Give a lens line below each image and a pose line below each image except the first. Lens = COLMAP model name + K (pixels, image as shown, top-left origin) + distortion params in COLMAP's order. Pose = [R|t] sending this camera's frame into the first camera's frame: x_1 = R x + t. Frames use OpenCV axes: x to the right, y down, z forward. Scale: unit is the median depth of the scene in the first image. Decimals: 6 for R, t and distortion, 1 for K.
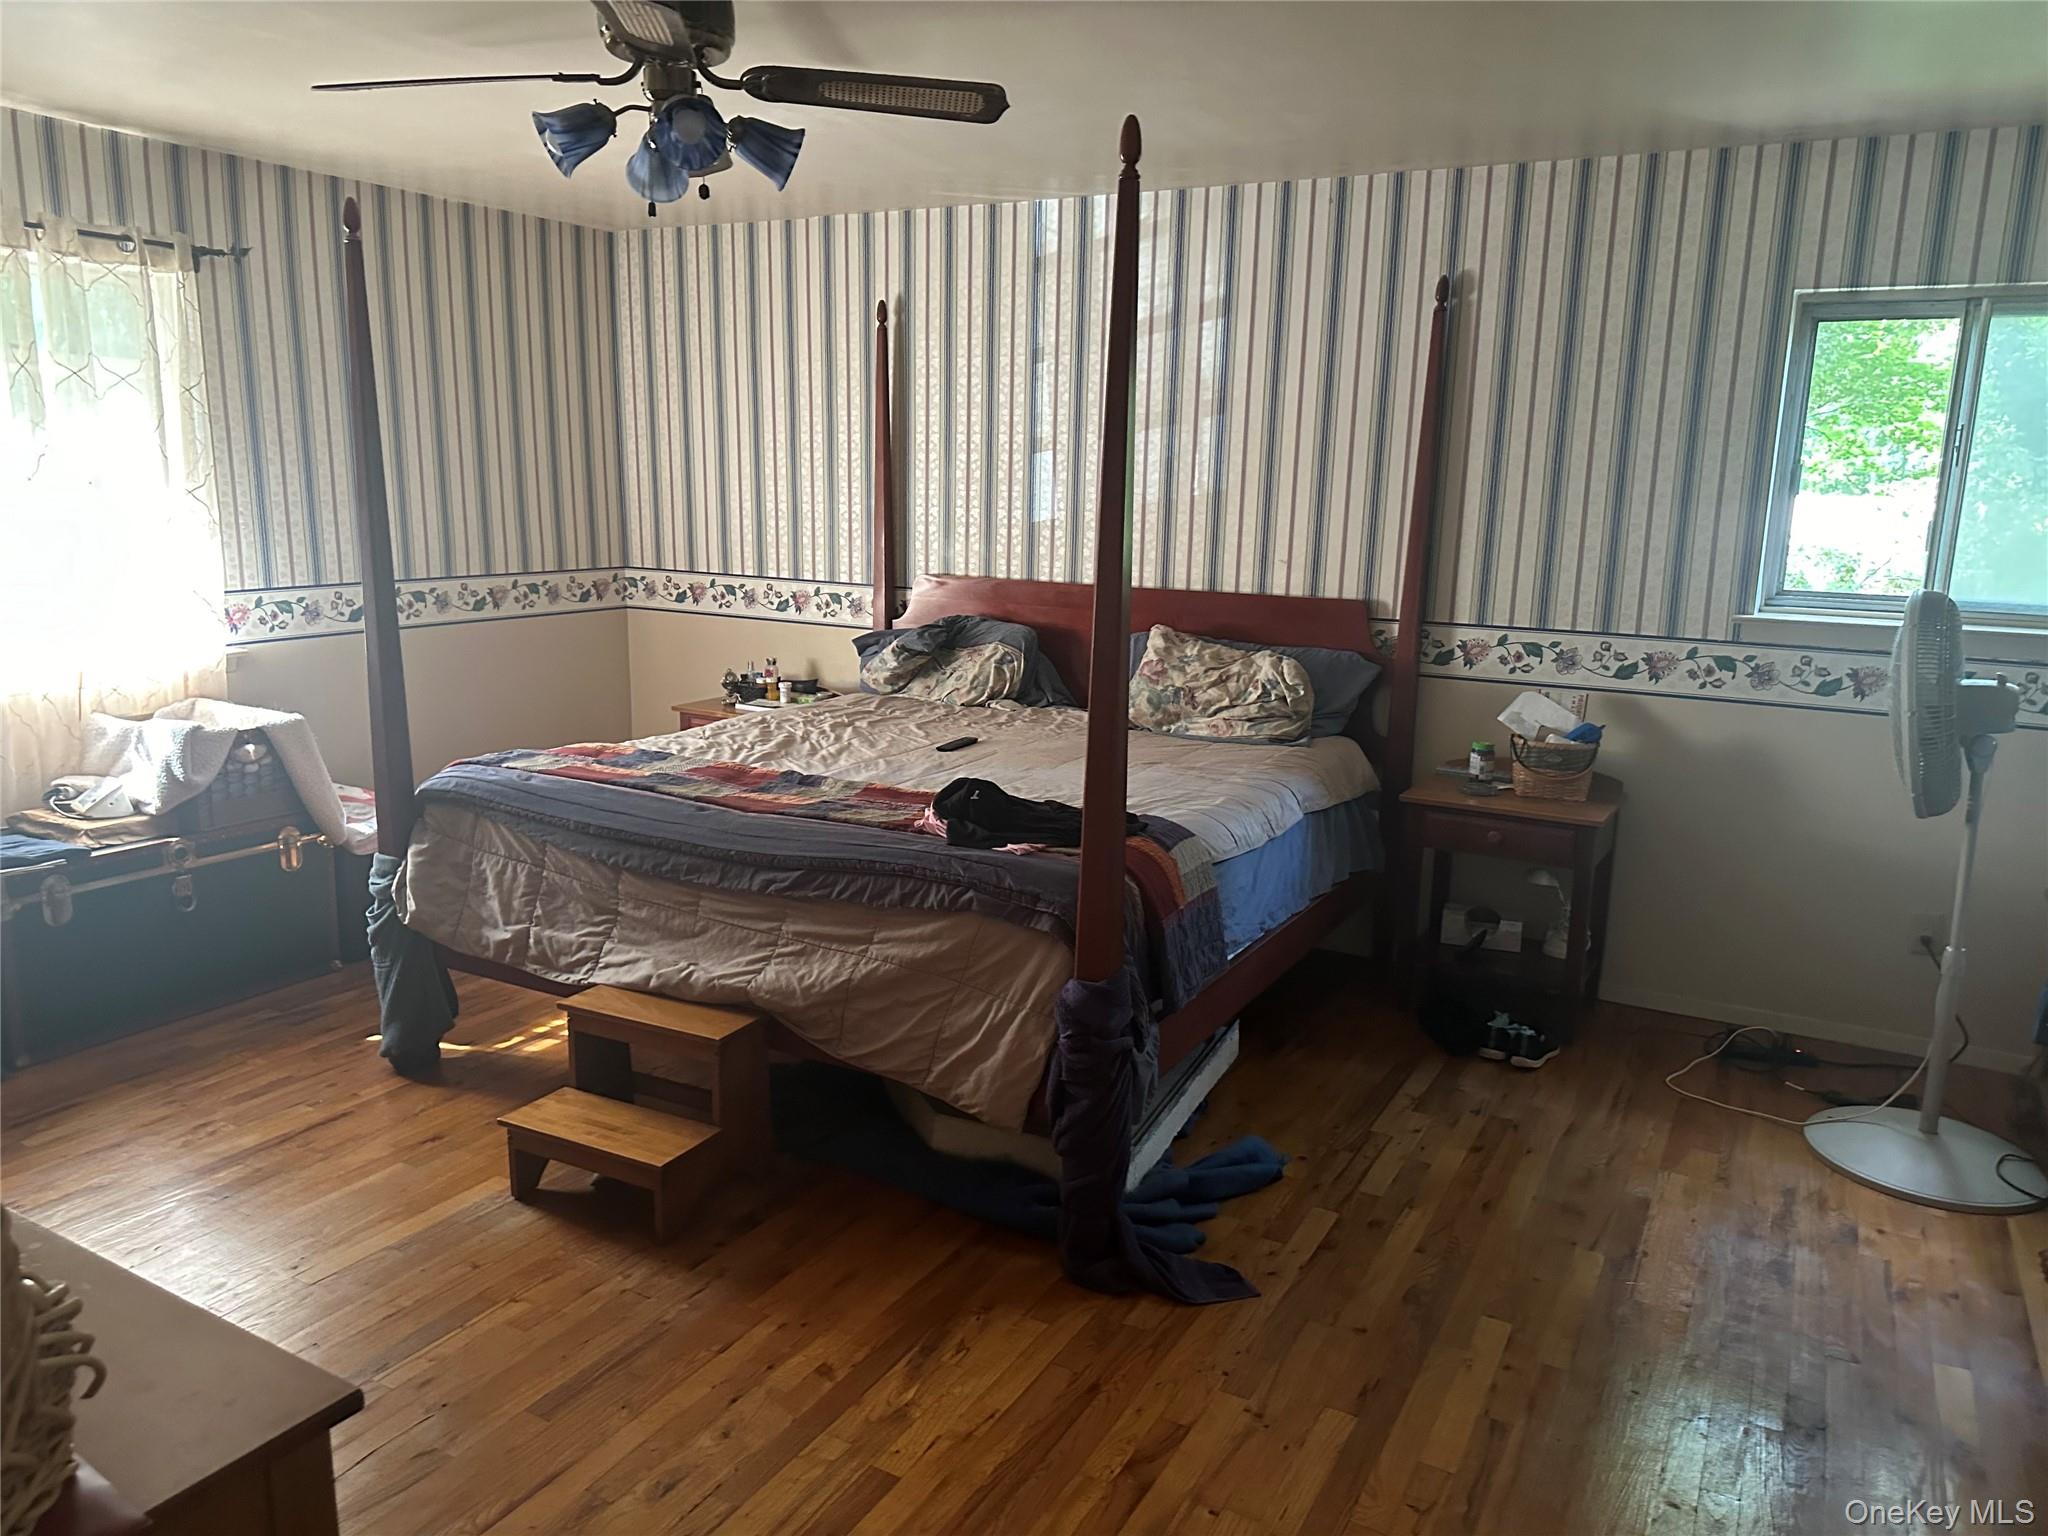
lens RADIAL K [[1440.4, 0, 1044.4], [0, 1440.4, 787.3], [0, 0, 1]] dist [0.045393, -0.041806]
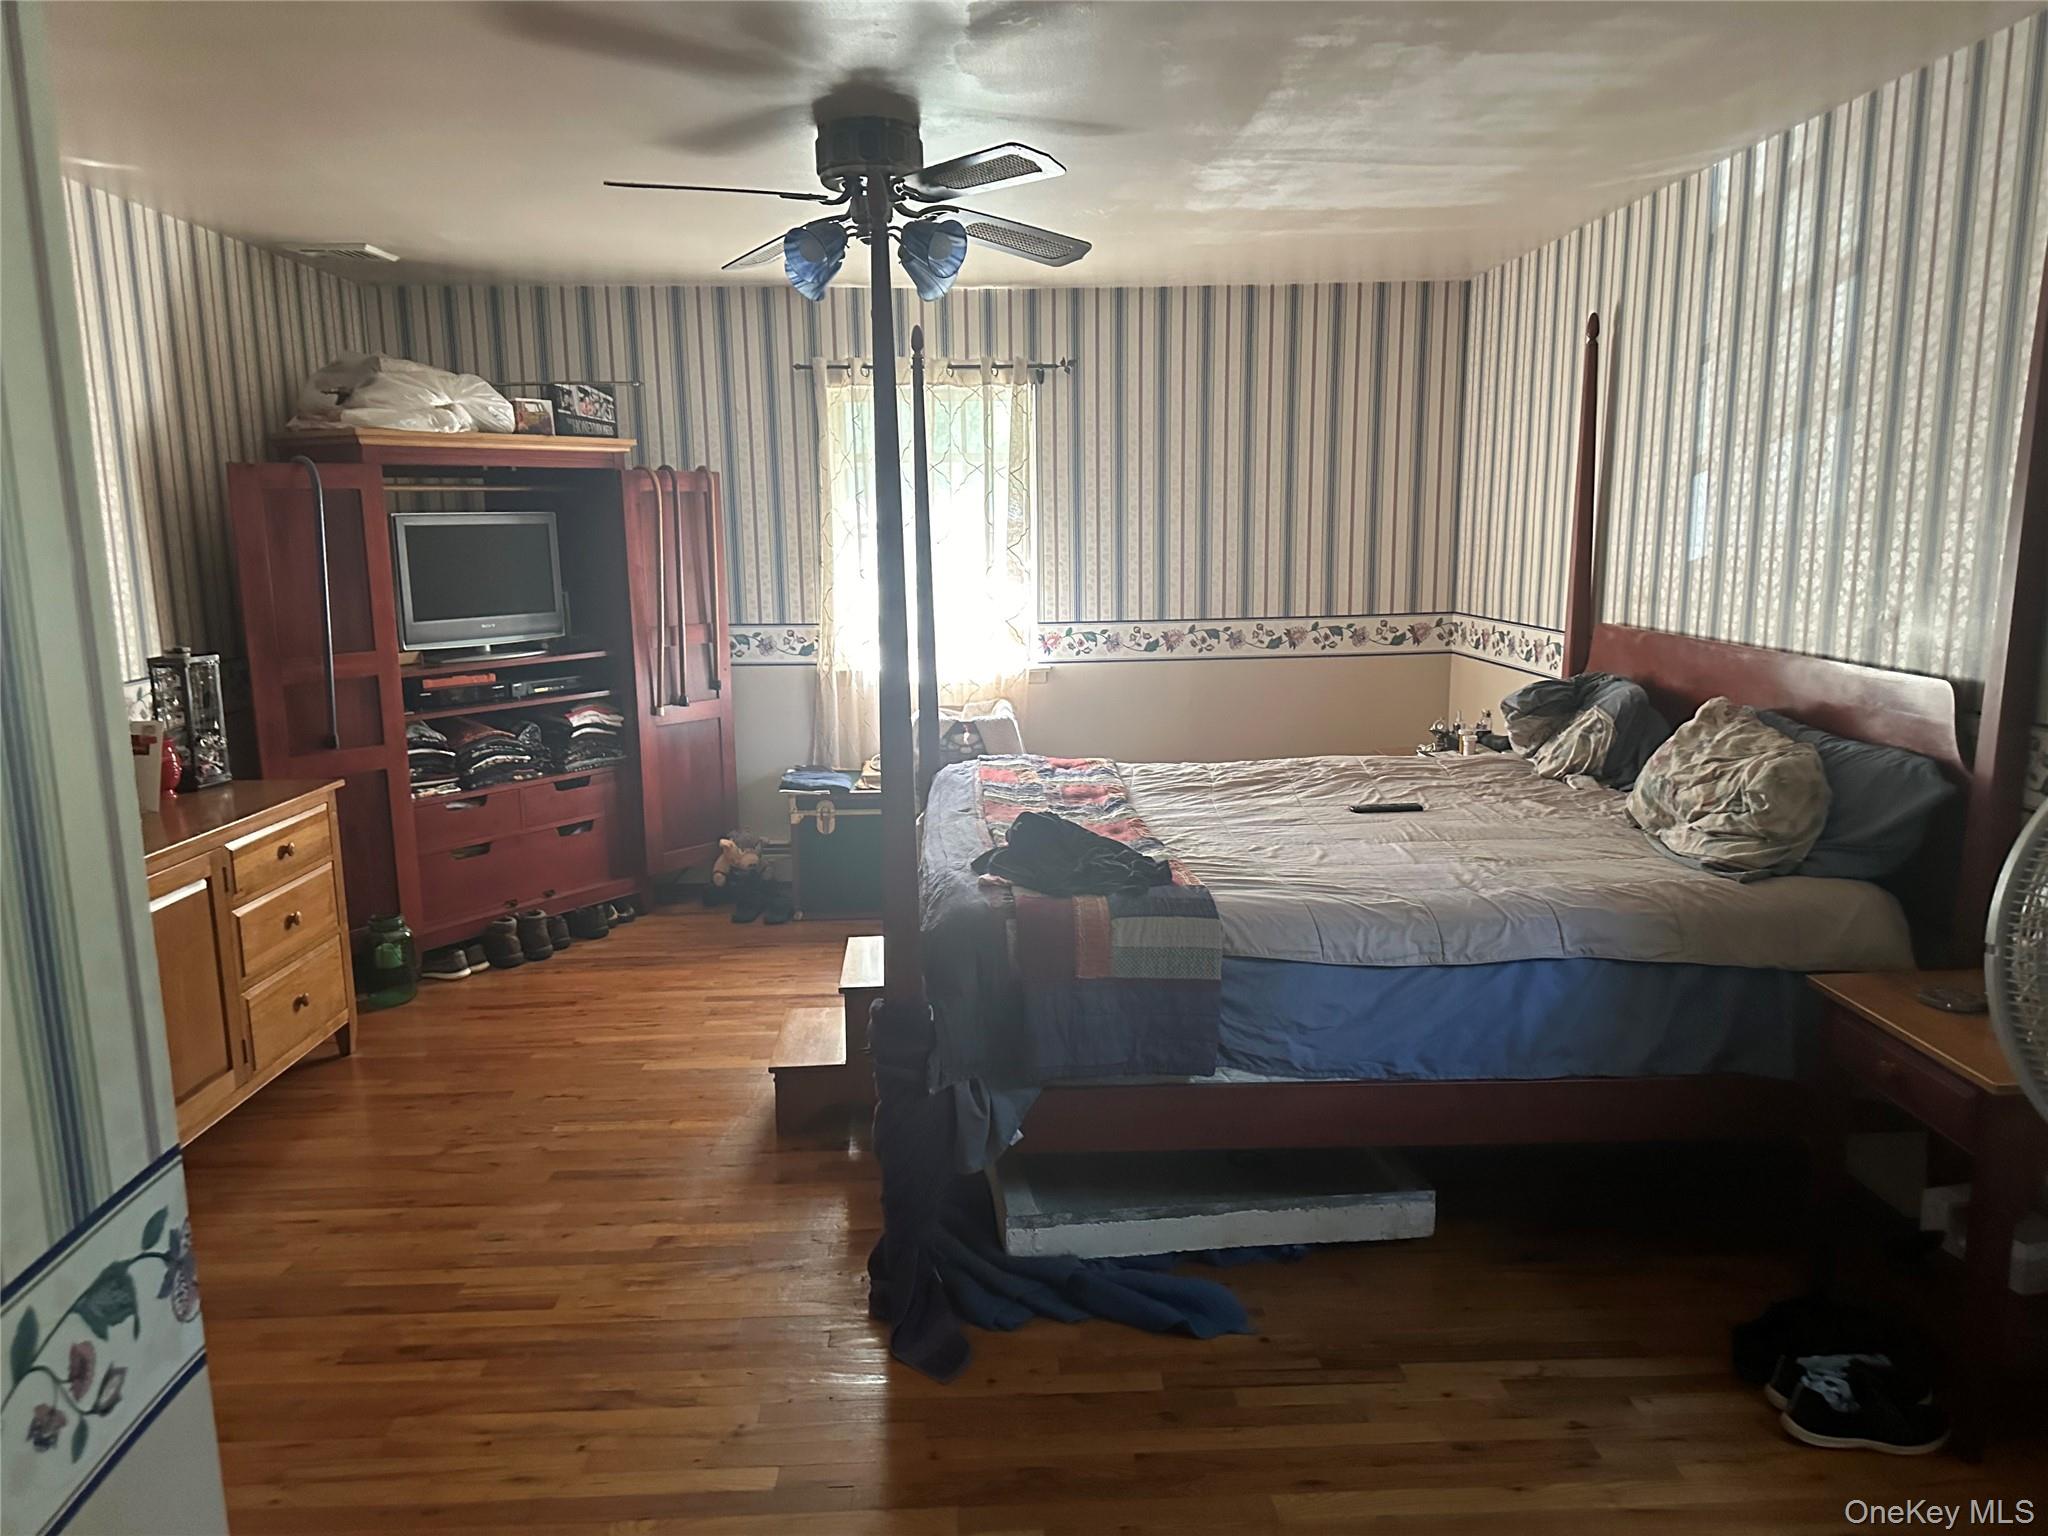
lens RADIAL K [[1440.4, 0, 1040.6], [0, 1440.4, 805.4], [0, 0, 1]] dist [0.045393, -0.041806]
pose [[0.508536, 0.135114, -0.850374, 0.553158], [-0.154469, 0.985905, 0.064273, -0.052098], [0.847072, 0.098671, 0.522239, 0.315267]]
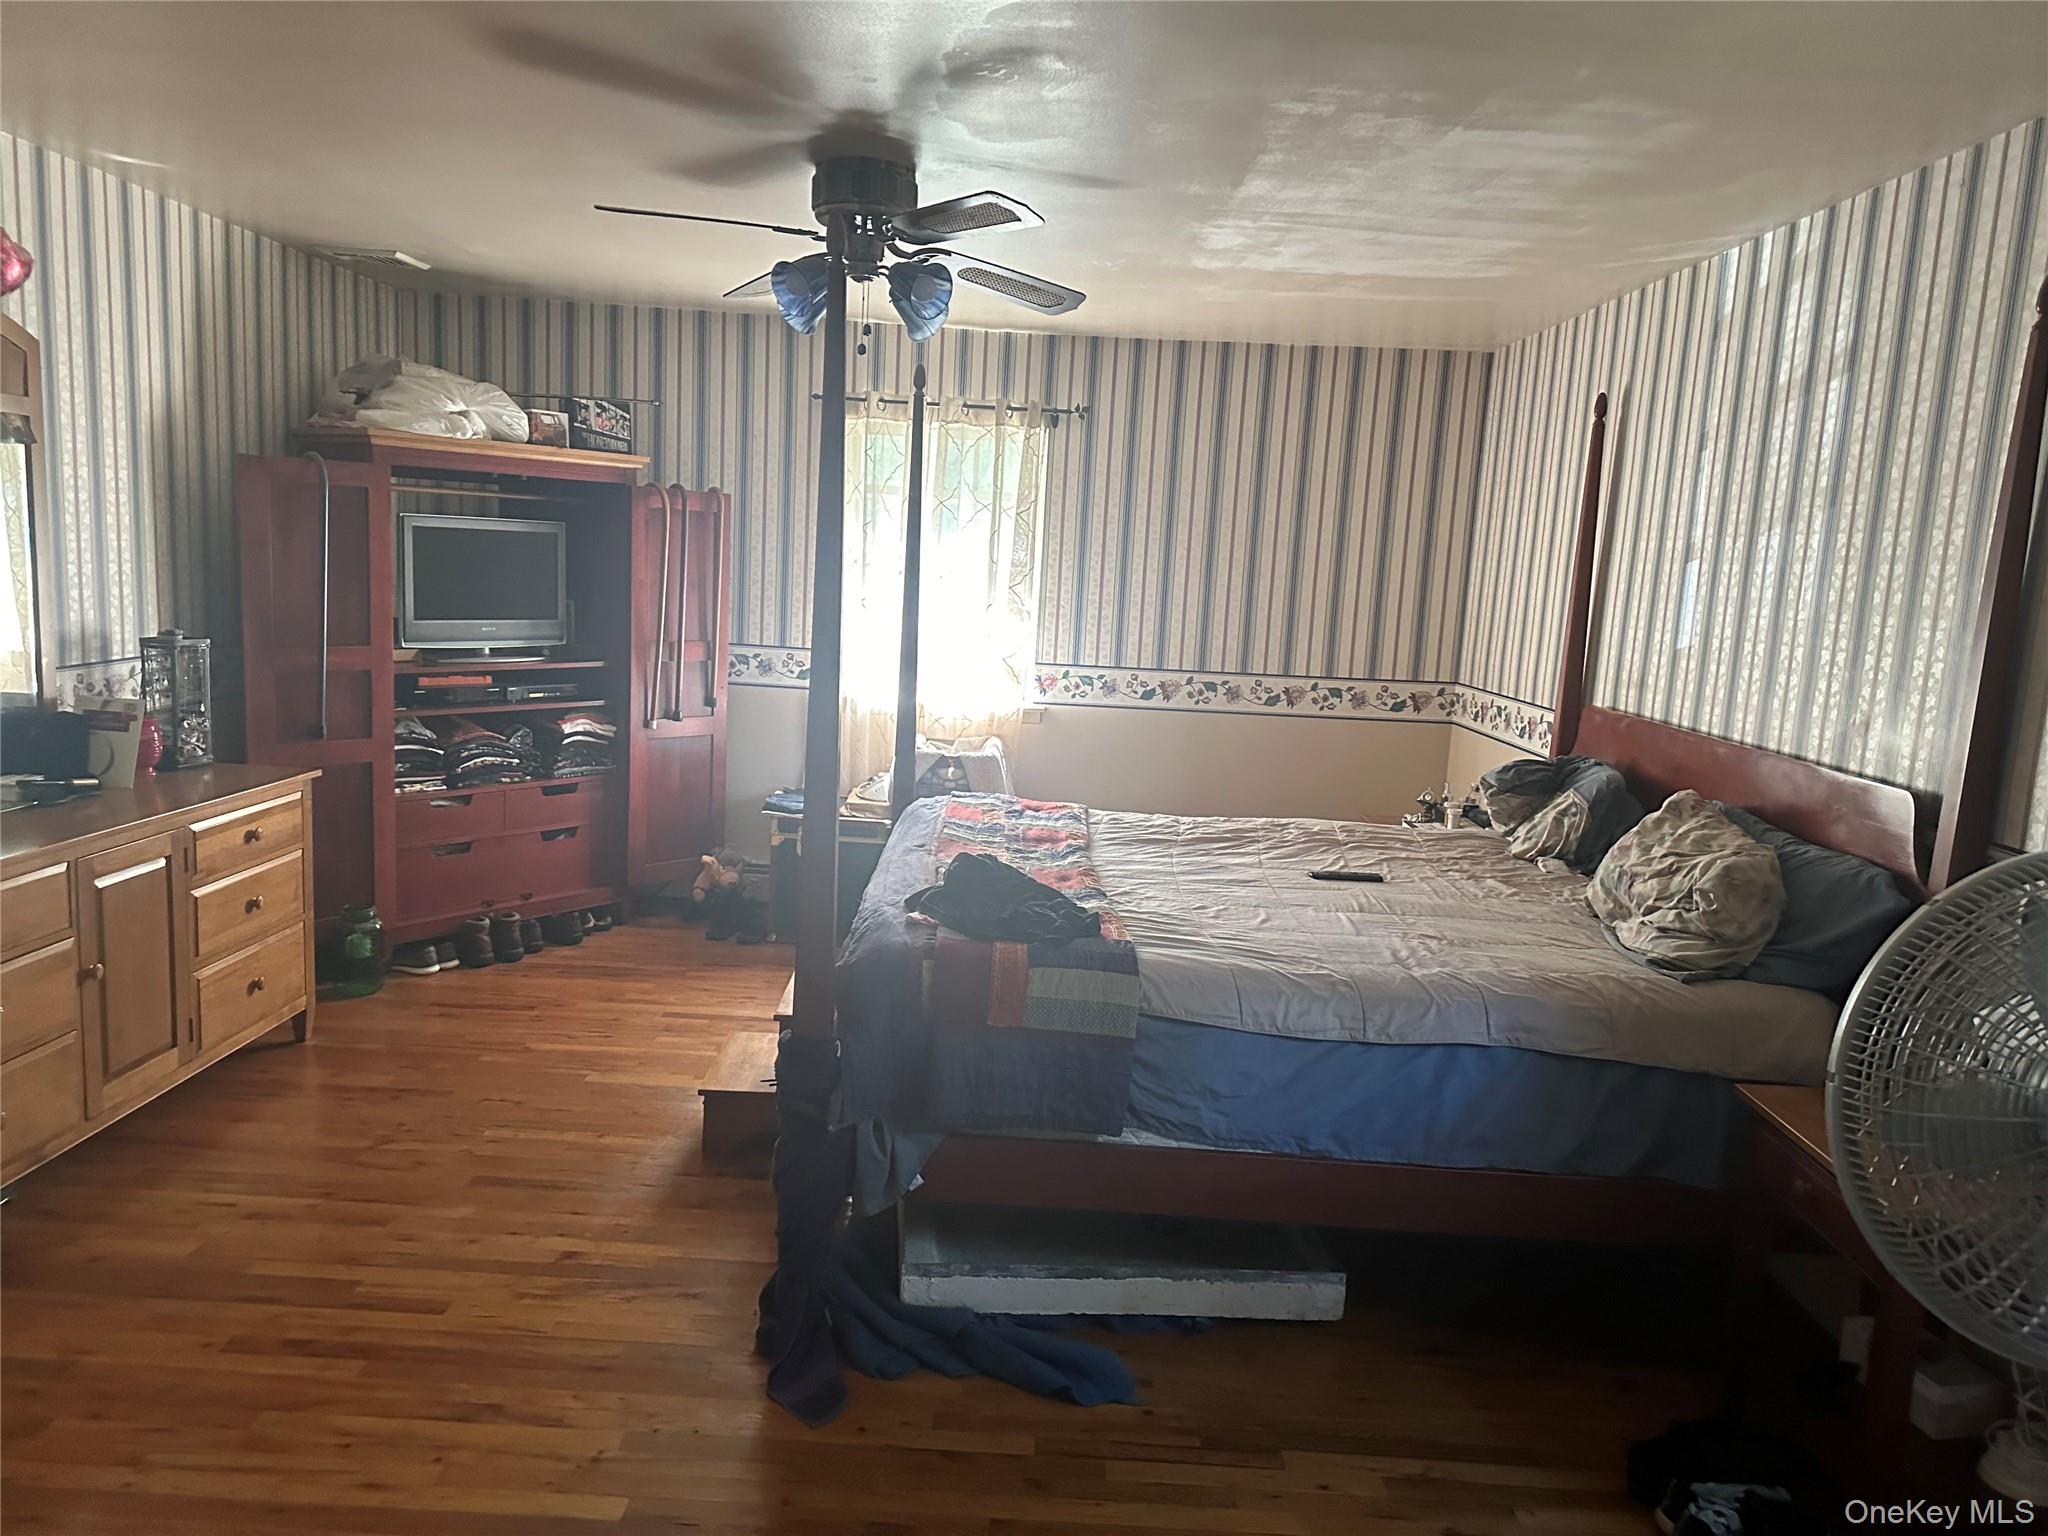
lens RADIAL K [[1440.4, 0, 1019.7], [0, 1440.4, 799.7], [0, 0, 1]] dist [0.045393, -0.041806]
pose [[0.461575, 0.146726, -0.874883, 0.572274], [-0.225943, 0.973146, 0.044001, -0.064541], [0.857845, 0.177364, 0.482332, 0.357146]]
